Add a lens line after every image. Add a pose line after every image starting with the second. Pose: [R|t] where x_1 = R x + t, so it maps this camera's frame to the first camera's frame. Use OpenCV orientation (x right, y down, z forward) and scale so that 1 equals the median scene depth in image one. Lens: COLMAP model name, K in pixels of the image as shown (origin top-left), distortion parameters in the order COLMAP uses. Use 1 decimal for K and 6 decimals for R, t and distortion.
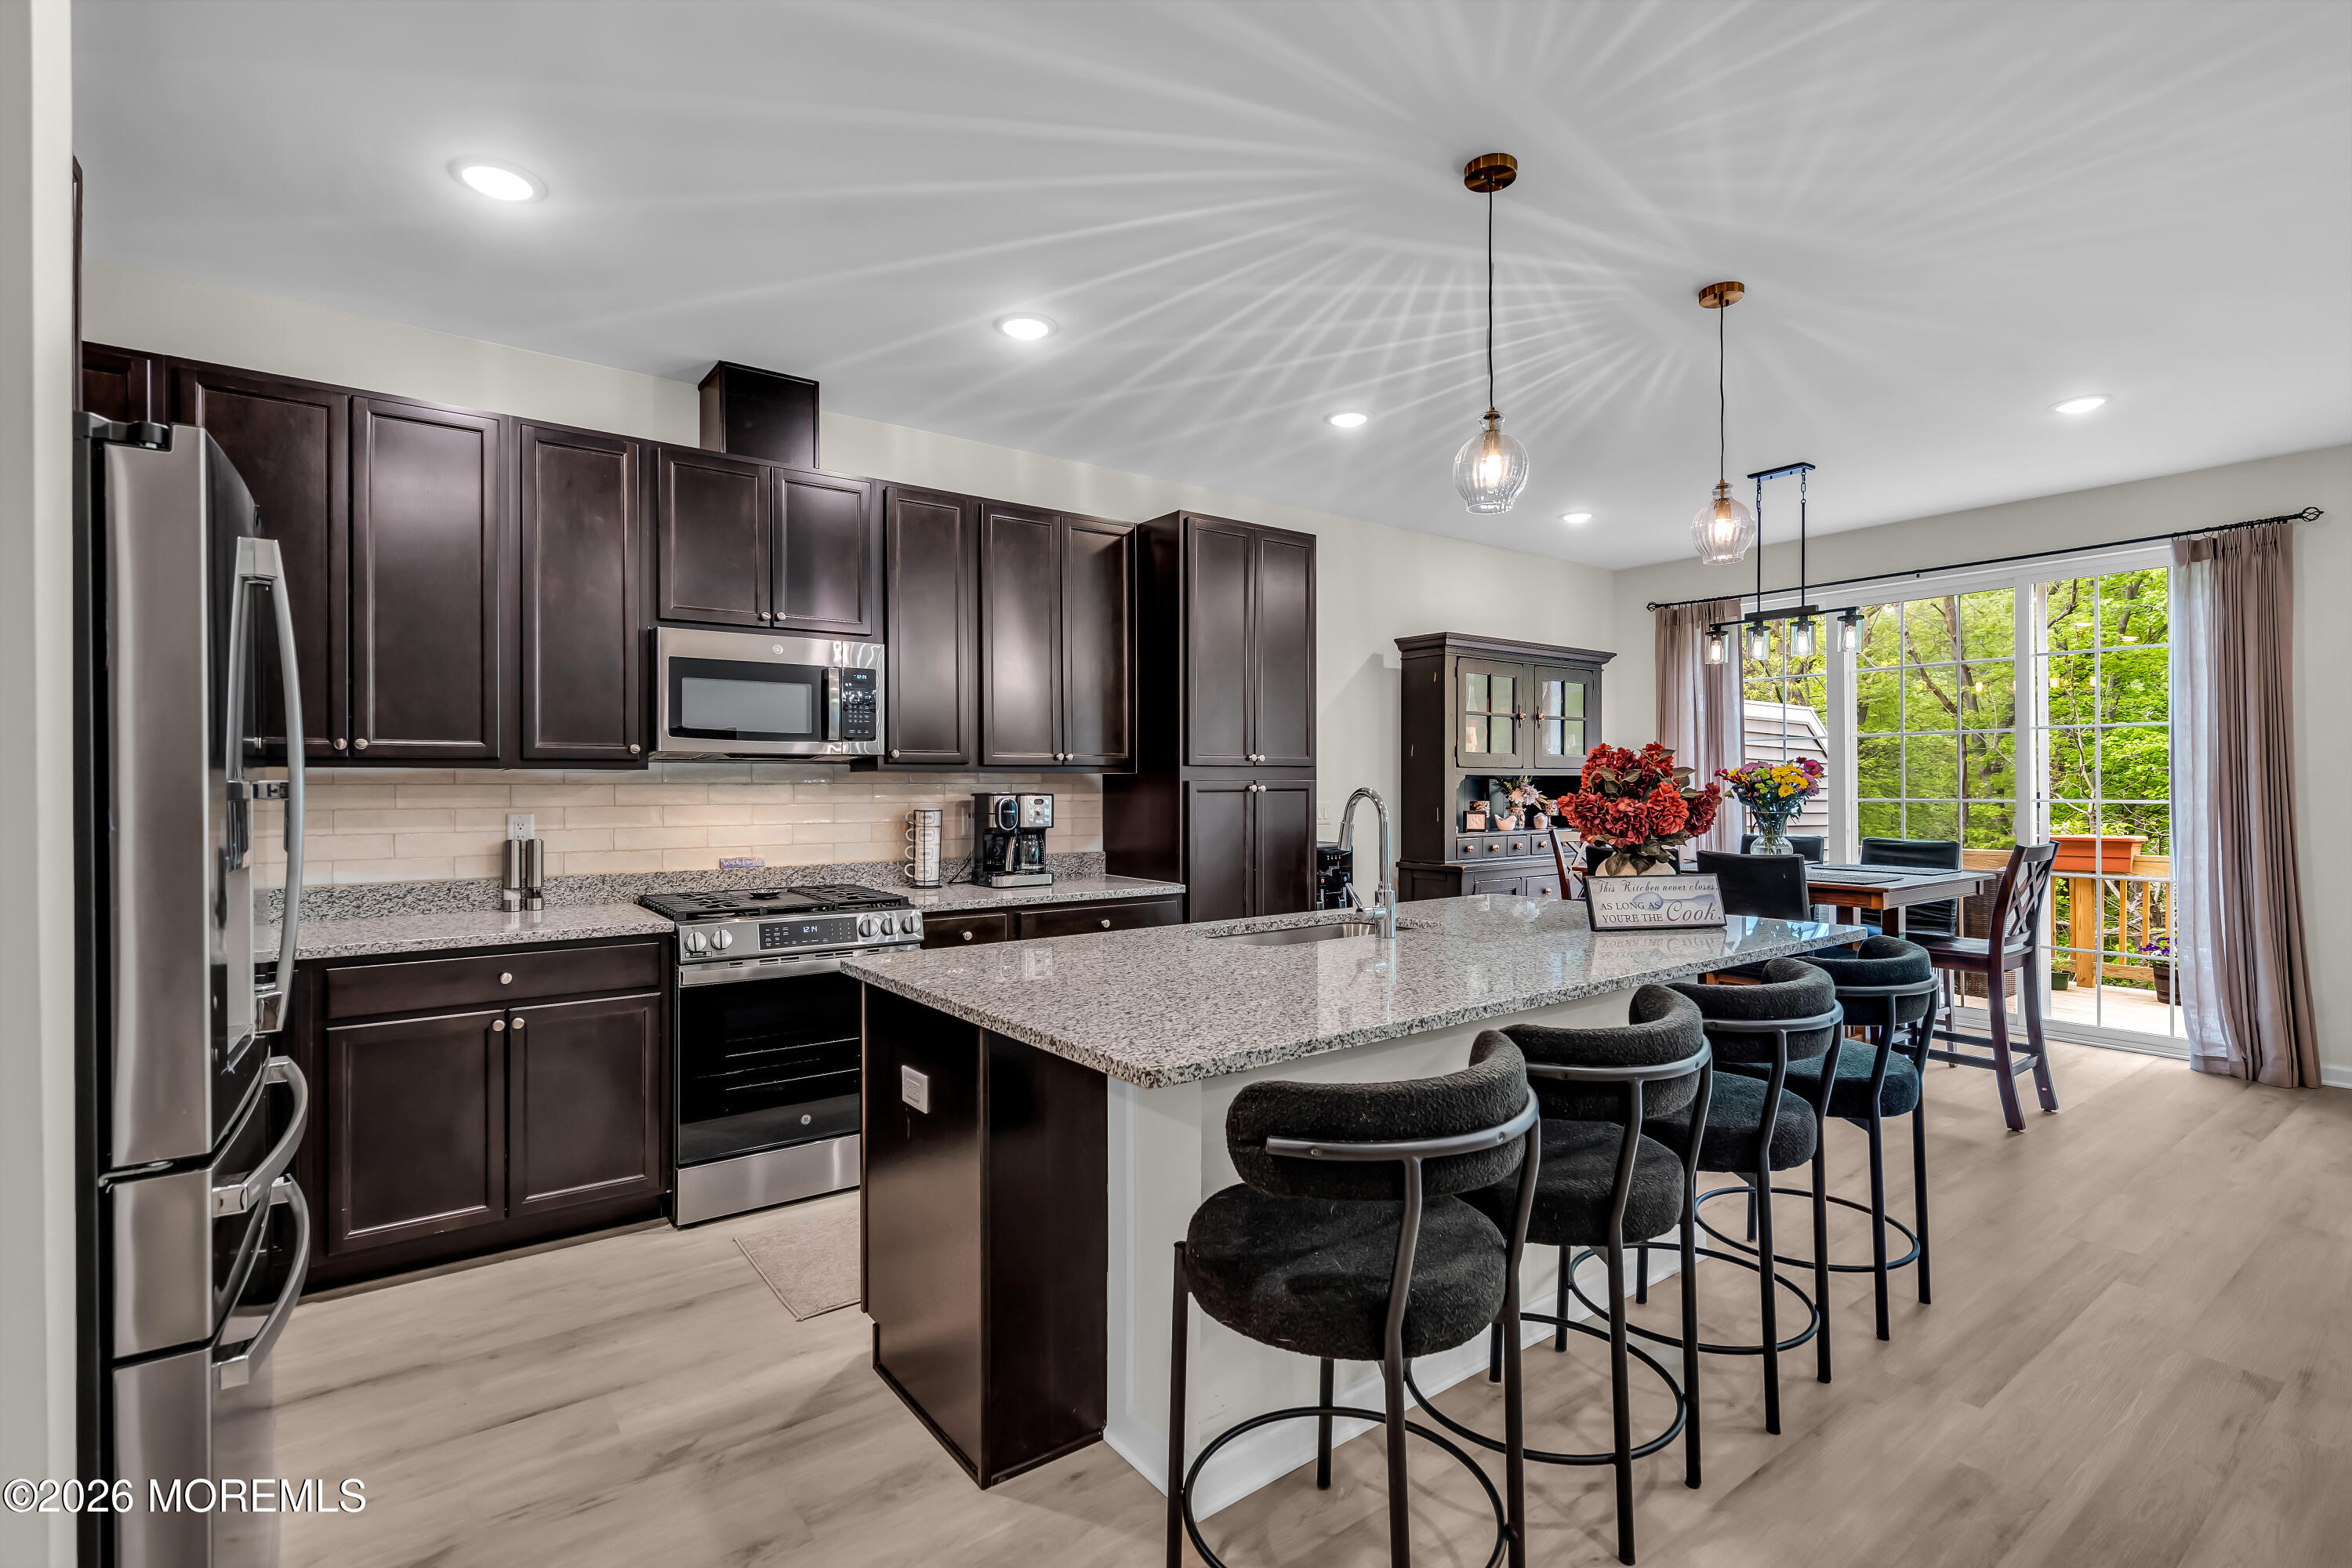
lens RADIAL K [[1083.3, 0, 1180.3], [0, 1083.3, 784.9], [0, 0, 1]] dist [-0.001070, 0.000633]
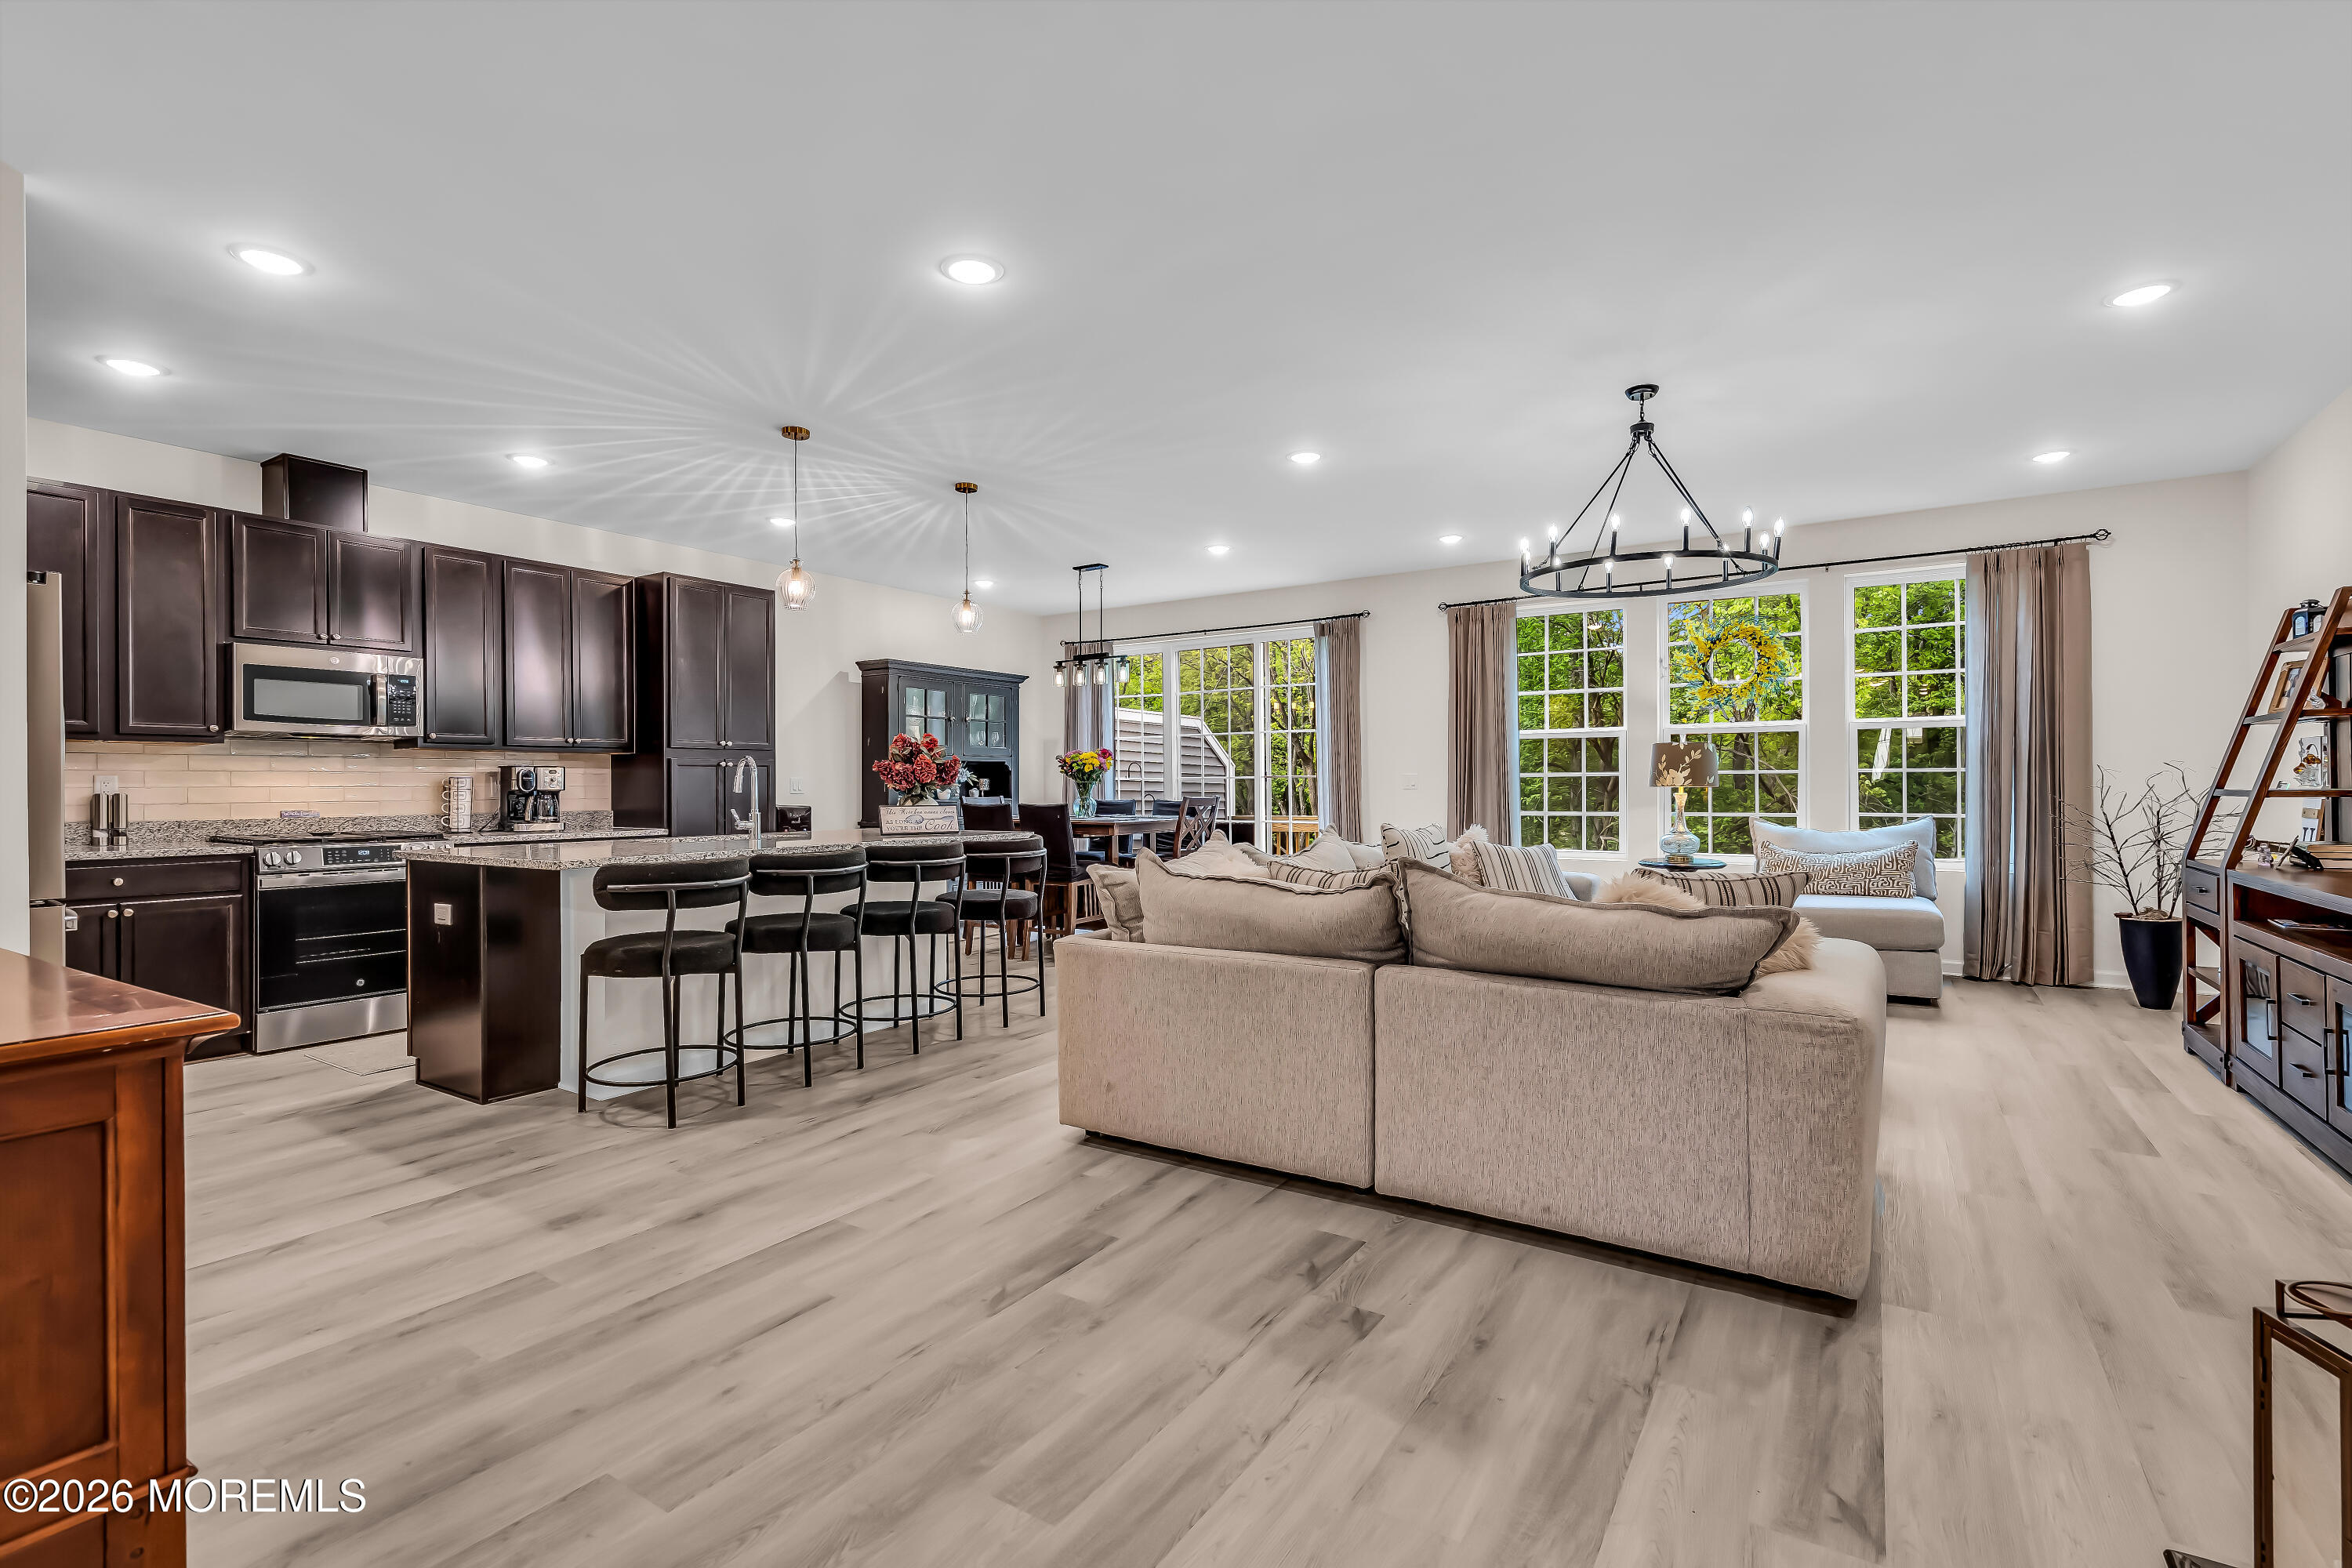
lens RADIAL K [[1058.7, 0, 1179.3], [0, 1058.7, 785.0], [0, 0, 1]] dist [-0.004287, 0.001367]
pose [[0.938172, -0.002463, 0.346160, 0.176228], [0.002966, 0.999995, -0.000923, 0.040154], [-0.346156, 0.001892, 0.938175, -0.639404]]
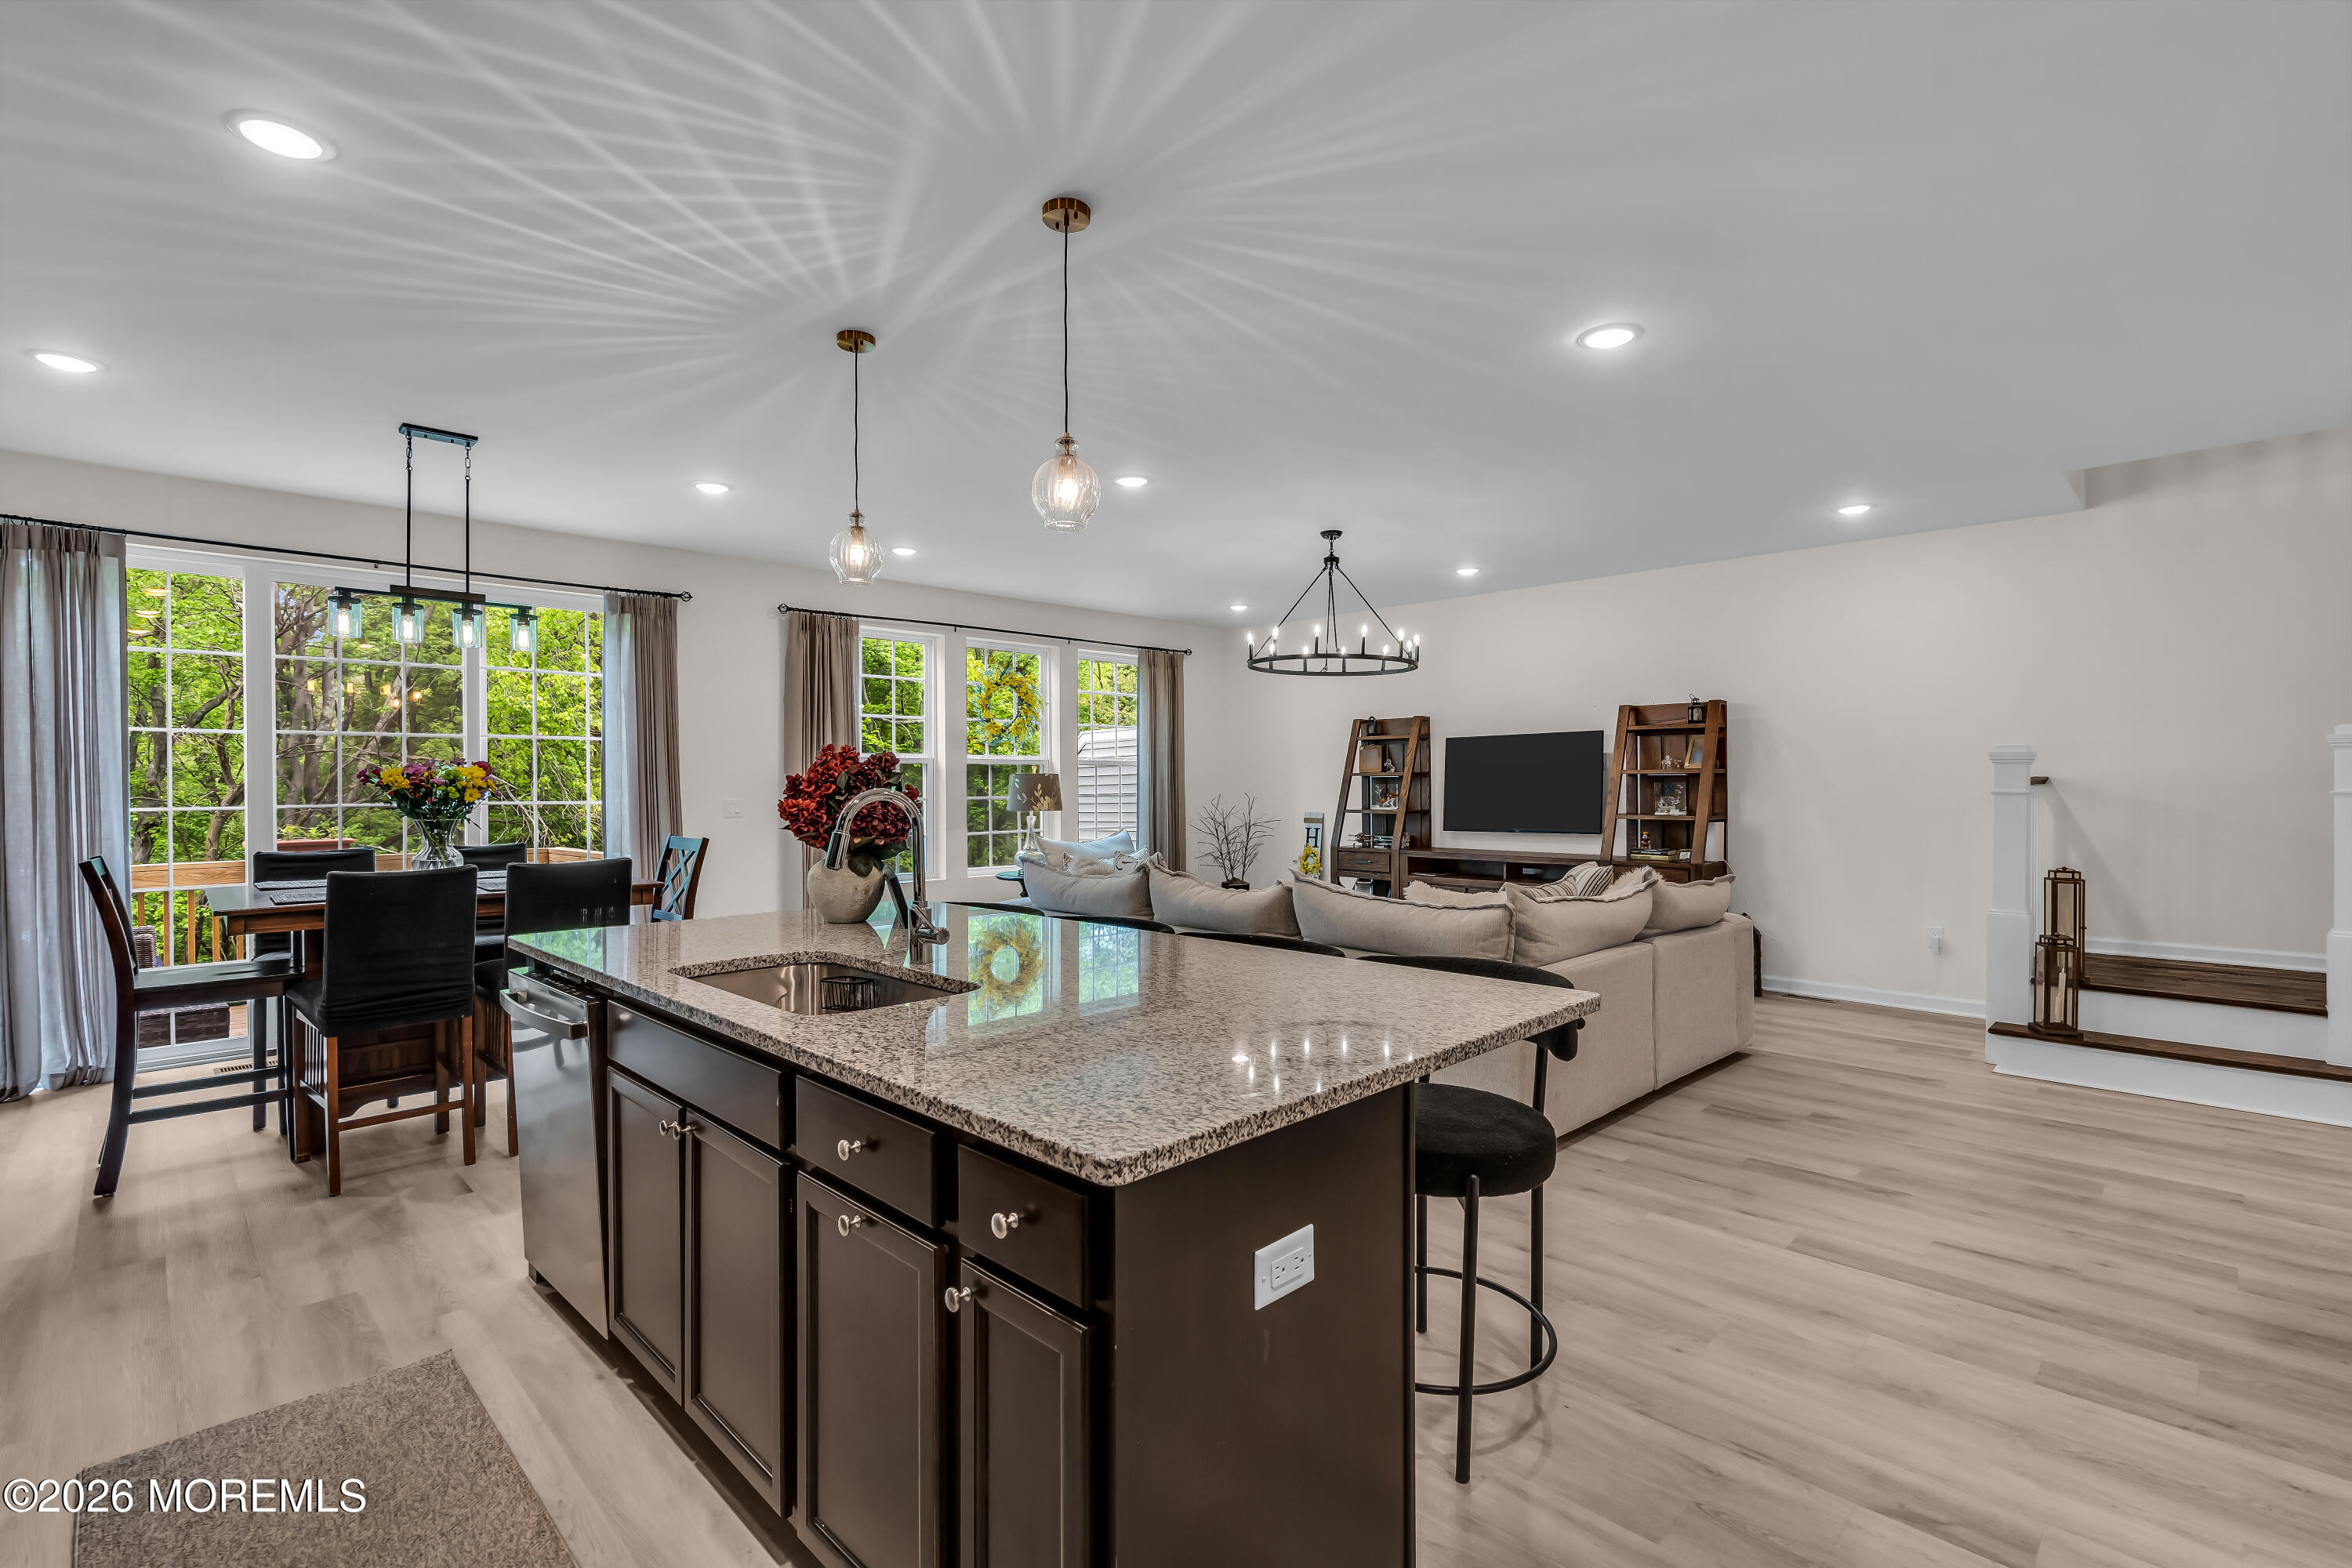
lens RADIAL K [[1058.7, 0, 1178.5], [0, 1058.7, 786.5], [0, 0, 1]] dist [-0.004287, 0.001367]
pose [[-0.141273, 0.001681, 0.989969, -0.492015], [0.002761, 0.999995, -0.001304, 0.001614], [-0.989967, 0.002549, -0.141277, 0.668636]]
